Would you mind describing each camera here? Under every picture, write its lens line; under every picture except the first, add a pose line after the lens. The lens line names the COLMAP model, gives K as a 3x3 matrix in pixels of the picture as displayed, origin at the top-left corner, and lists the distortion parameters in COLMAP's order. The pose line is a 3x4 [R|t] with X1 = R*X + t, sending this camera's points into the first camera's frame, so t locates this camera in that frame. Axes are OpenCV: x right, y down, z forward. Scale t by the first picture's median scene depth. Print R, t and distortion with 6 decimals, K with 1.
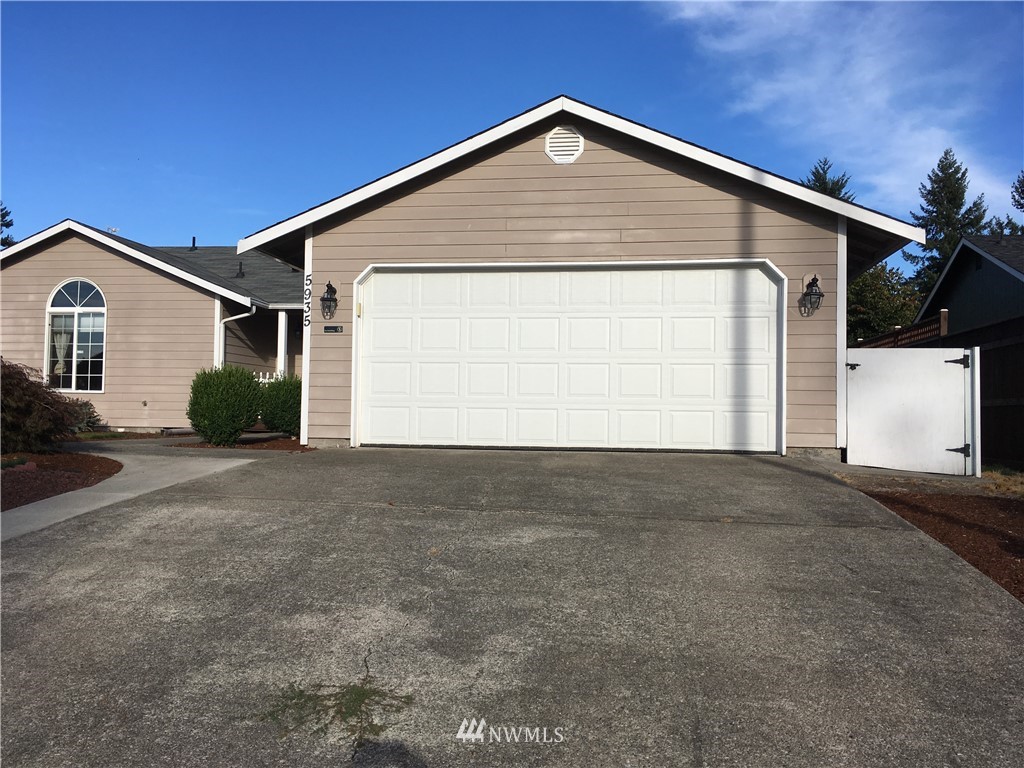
lens RADIAL K [[867.8, 0, 512.4], [0, 867.8, 386.2], [0, 0, 1]] dist [0.052981, -0.033127]
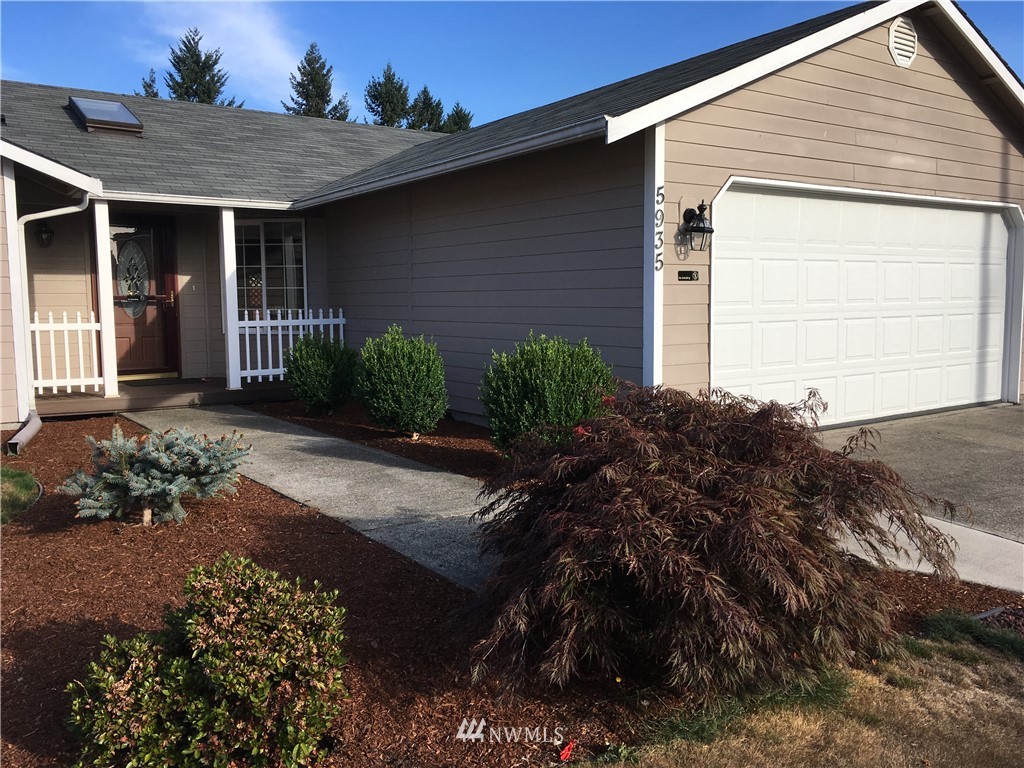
lens RADIAL K [[867.8, 0, 512.8], [0, 867.8, 378.7], [0, 0, 1]] dist [0.052981, -0.033127]
pose [[0.718063, -0.086363, 0.690599, -0.746359], [-0.001160, 0.992121, 0.125275, -0.069995], [-0.695978, -0.090757, 0.712305, 0.622601]]
